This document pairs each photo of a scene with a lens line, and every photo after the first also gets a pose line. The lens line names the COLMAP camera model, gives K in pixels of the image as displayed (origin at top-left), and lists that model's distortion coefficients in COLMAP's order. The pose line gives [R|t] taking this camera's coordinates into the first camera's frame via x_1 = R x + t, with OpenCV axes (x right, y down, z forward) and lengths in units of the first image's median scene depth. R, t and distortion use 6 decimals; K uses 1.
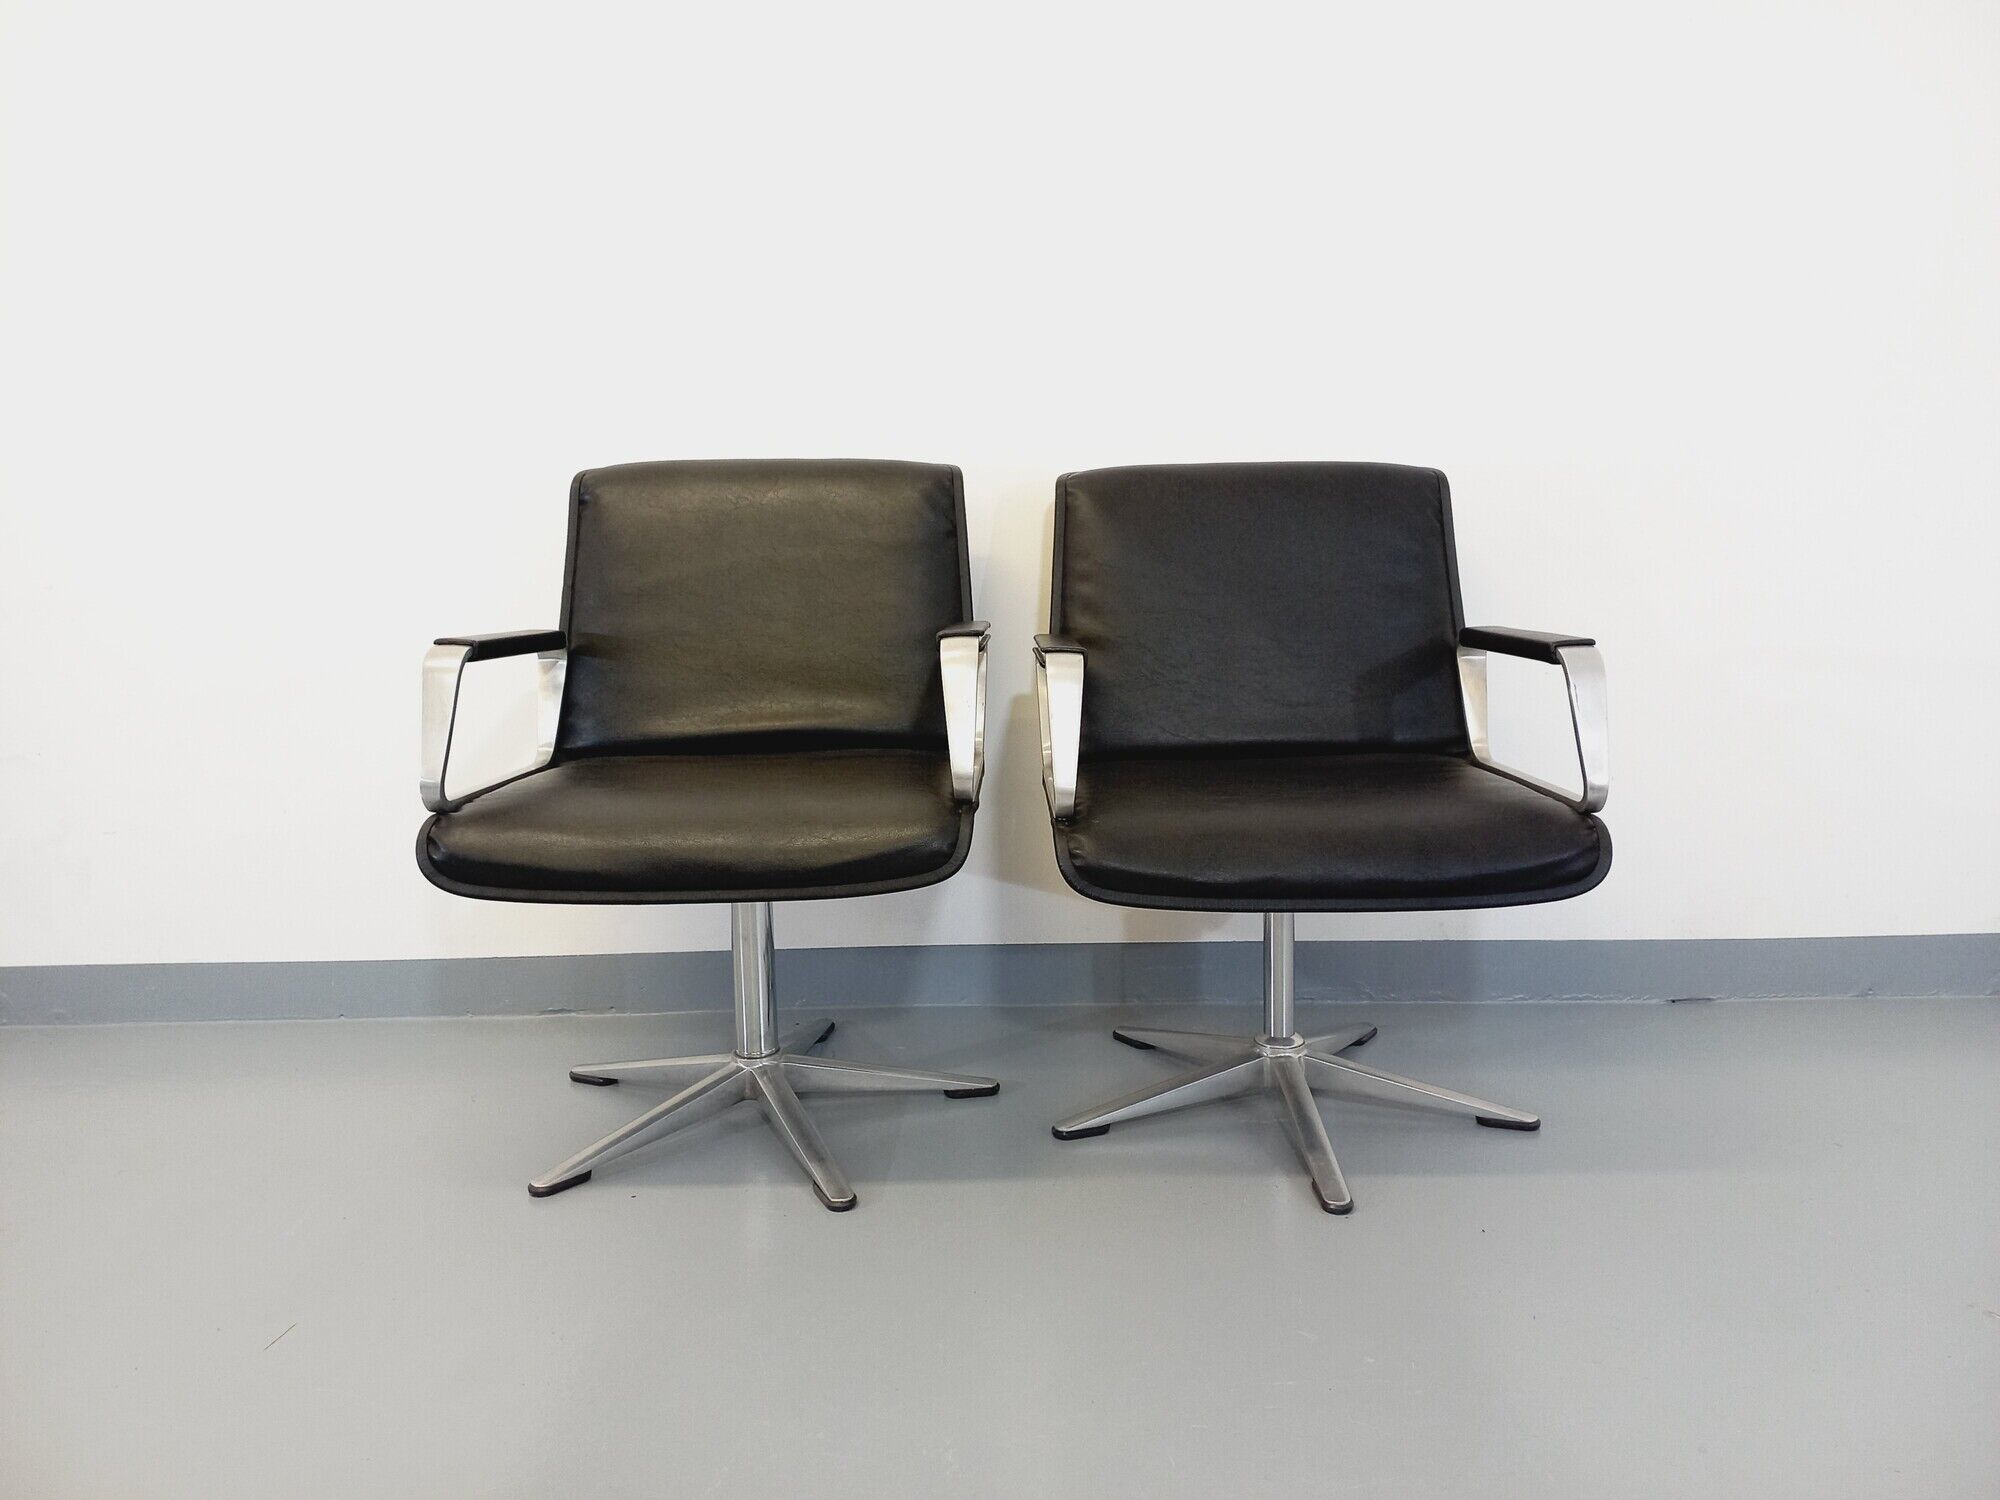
lens RADIAL K [[1496.5, 0, 1004.8], [0, 1496.5, 706.4], [0, 0, 1]] dist [0.066727, -0.073776]
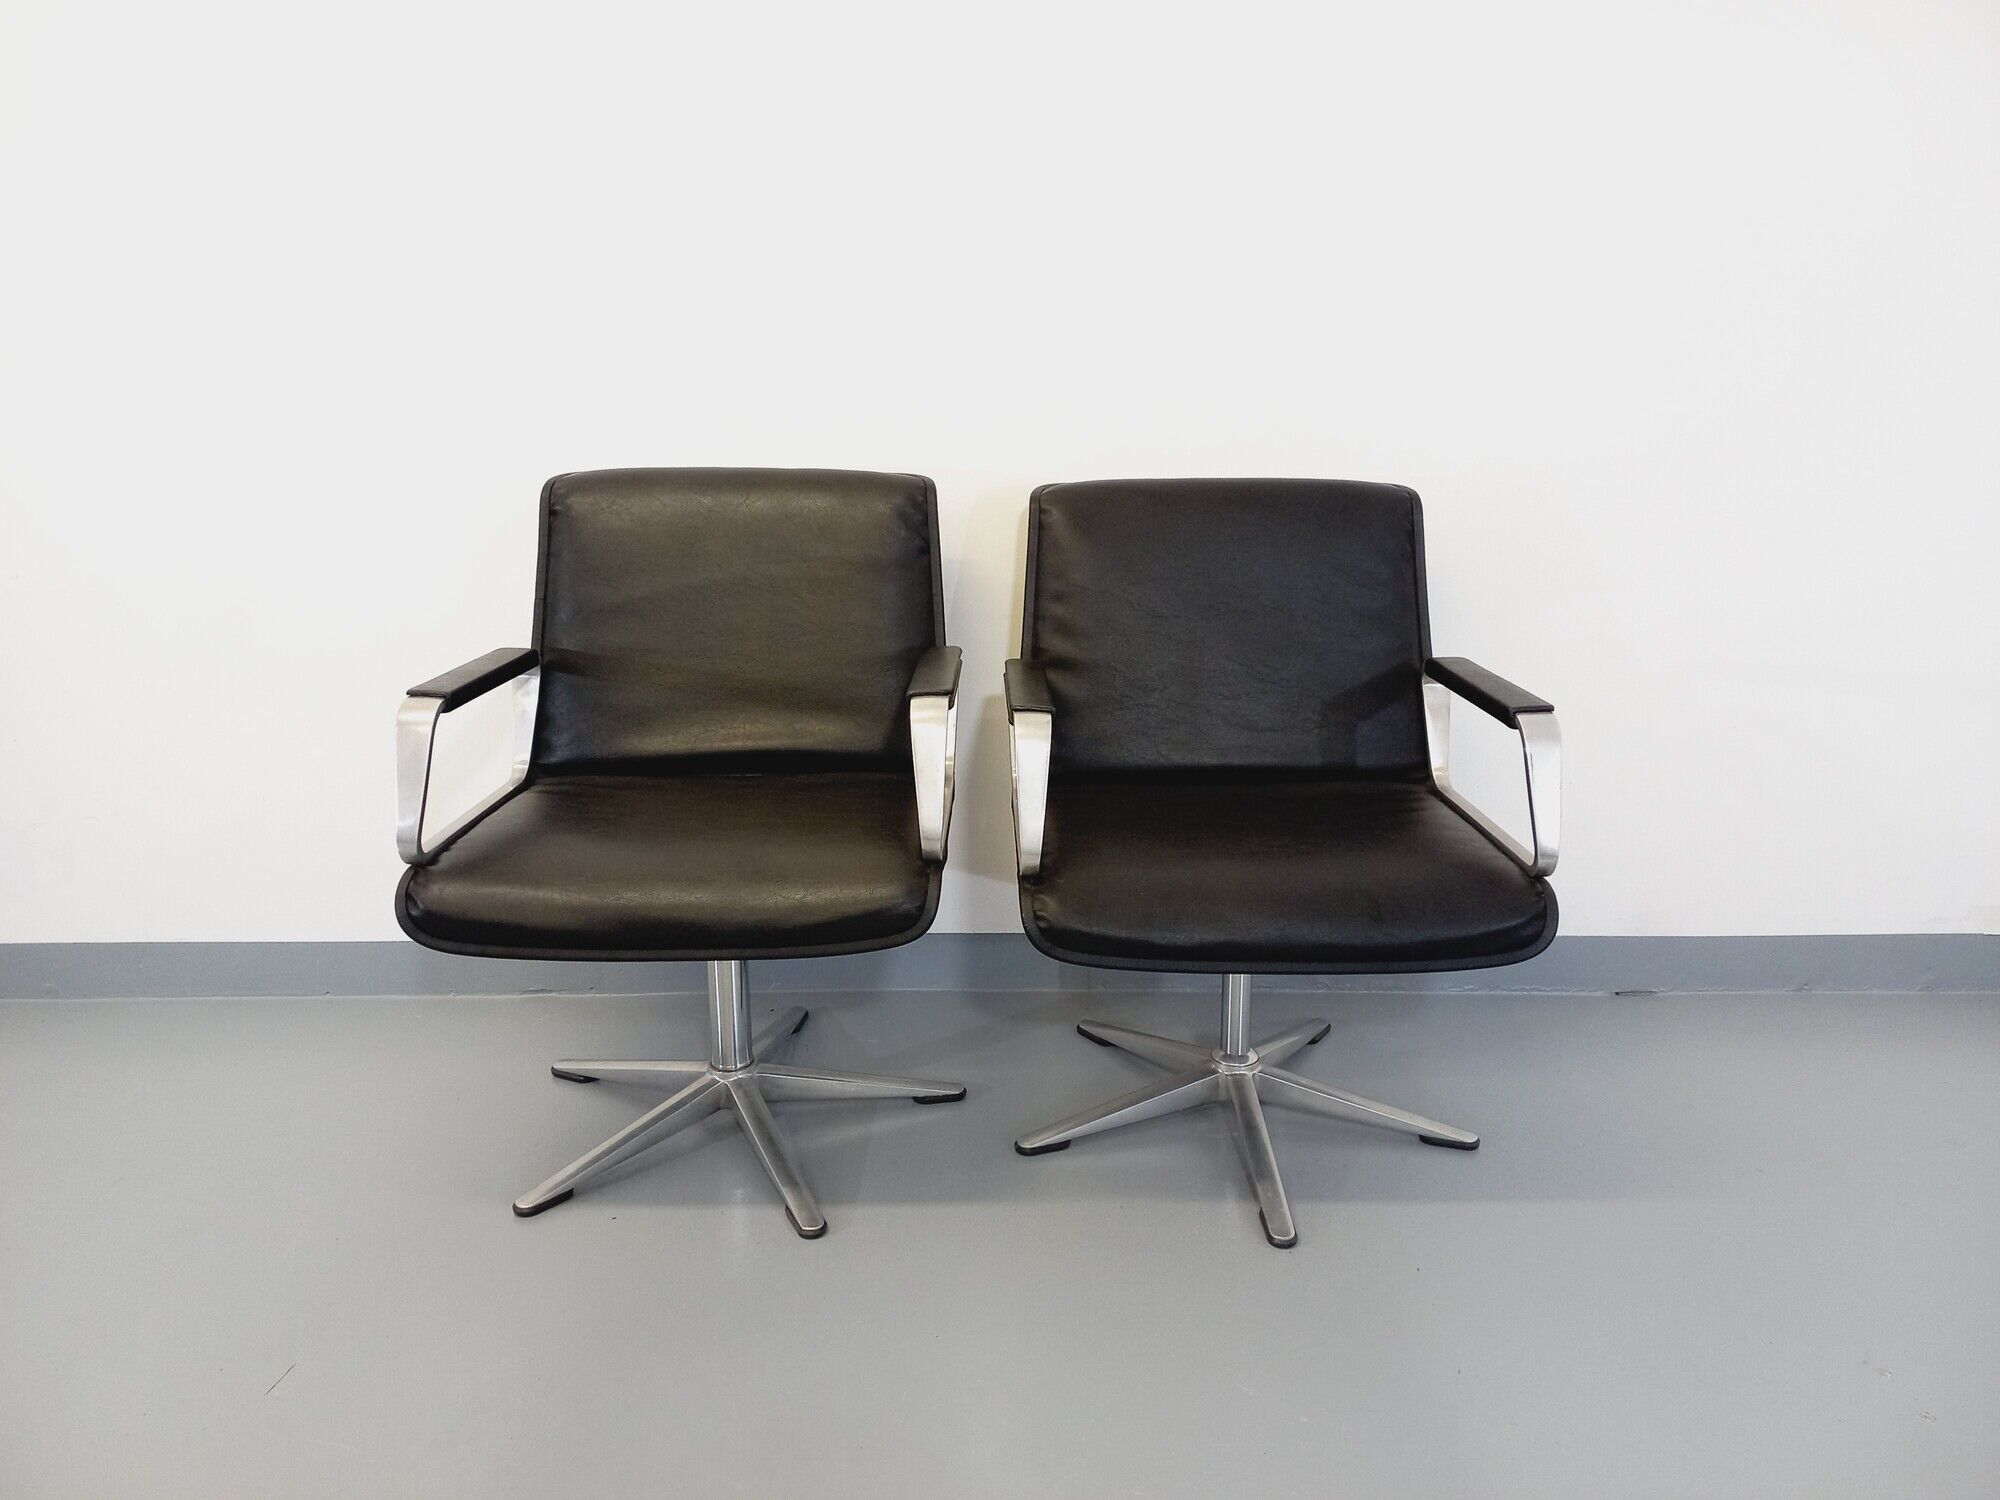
lens RADIAL K [[1496.5, 0, 1004.8], [0, 1496.5, 706.4], [0, 0, 1]] dist [0.066727, -0.073776]
pose [[0.999834, 0.012285, 0.013427, 0.006248], [-0.013677, 0.993945, 0.109022, -0.131390], [-0.012006, -0.109187, 0.993949, -0.006282]]
